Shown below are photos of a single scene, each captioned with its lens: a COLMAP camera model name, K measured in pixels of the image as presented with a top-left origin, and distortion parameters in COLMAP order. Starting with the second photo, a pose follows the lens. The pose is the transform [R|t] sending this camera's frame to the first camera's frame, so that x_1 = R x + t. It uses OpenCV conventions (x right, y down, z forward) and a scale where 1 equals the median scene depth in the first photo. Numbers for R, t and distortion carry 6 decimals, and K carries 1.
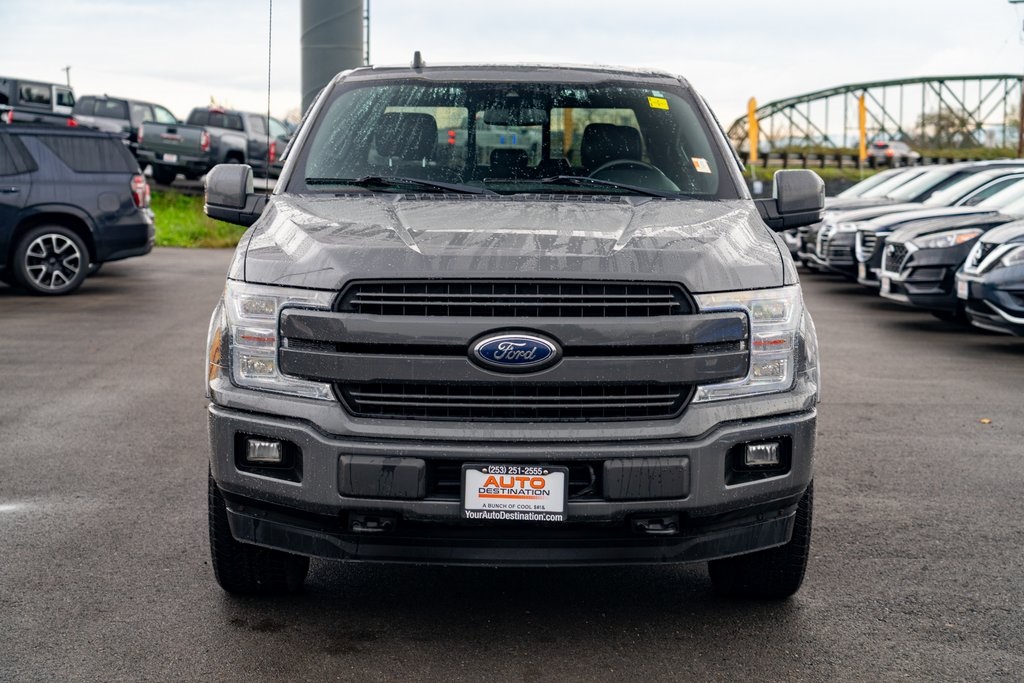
lens RADIAL K [[1732.8, 0, 515.4], [0, 1732.8, 339.3], [0, 0, 1]] dist [0.026873, 0.000000]
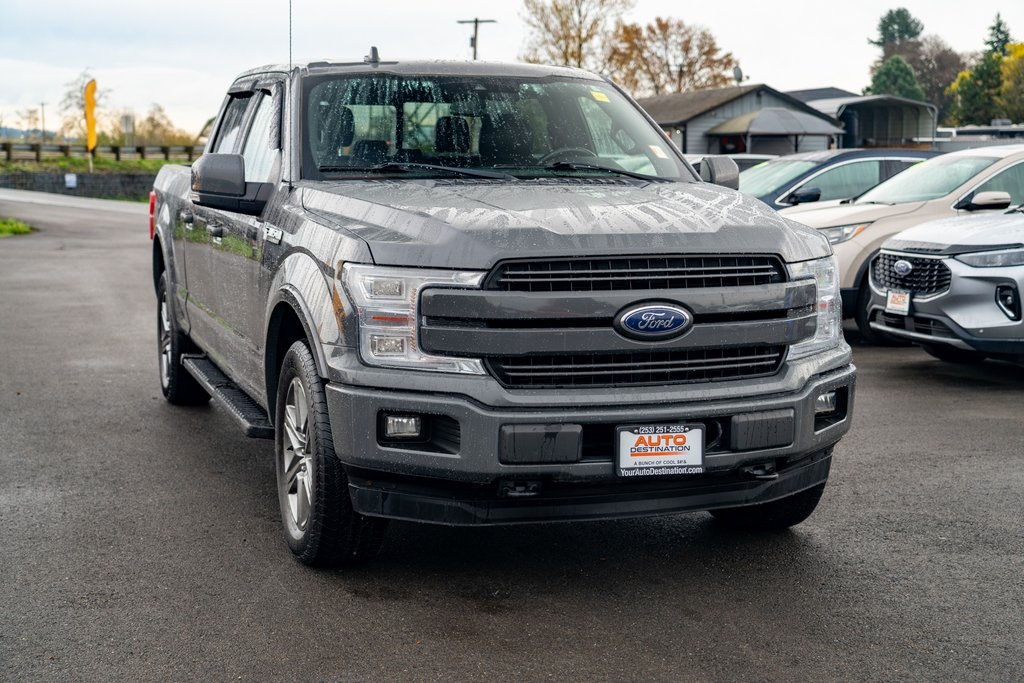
lens RADIAL K [[1504.9, 0, 510.5], [0, 1504.9, 340.7], [0, 0, 1]] dist [0.032965, 0.000000]
pose [[0.948498, -0.043178, 0.313826, -0.376199], [0.037263, 0.998997, 0.024825, -0.007340], [-0.314583, -0.011852, 0.949156, 0.125828]]
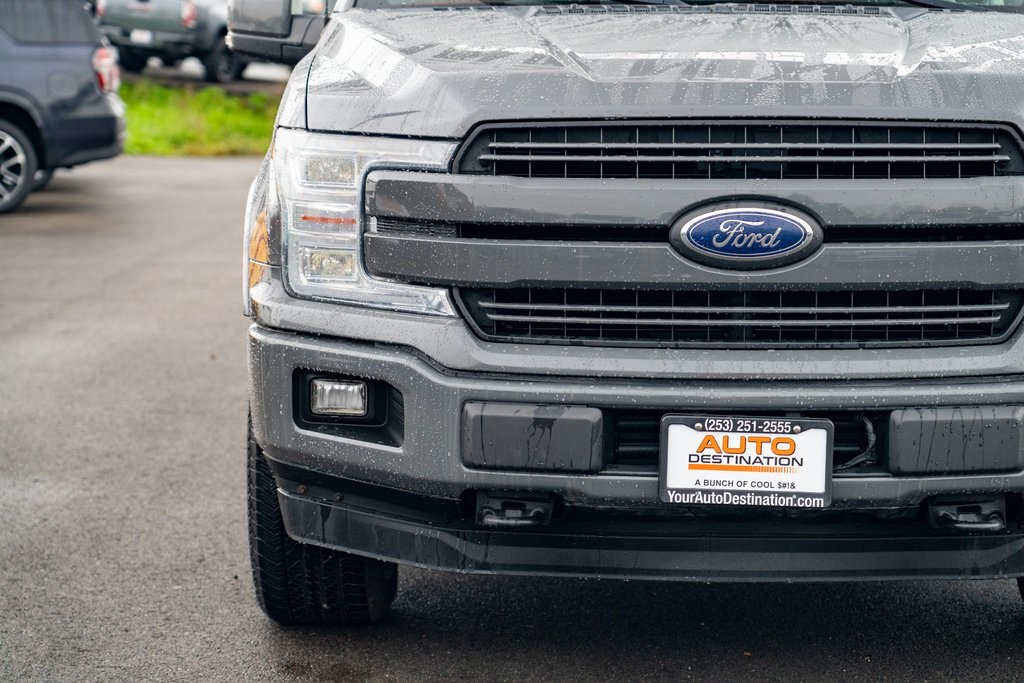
lens RADIAL K [[2316.2, 0, 519.9], [0, 2316.2, 334.8], [0, 0, 1]] dist [0.037899, 0.000000]
pose [[0.999468, -0.002077, -0.032541, -0.053151], [0.002701, 0.999813, 0.019135, 0.026198], [0.032495, -0.019213, 0.999287, 0.164411]]
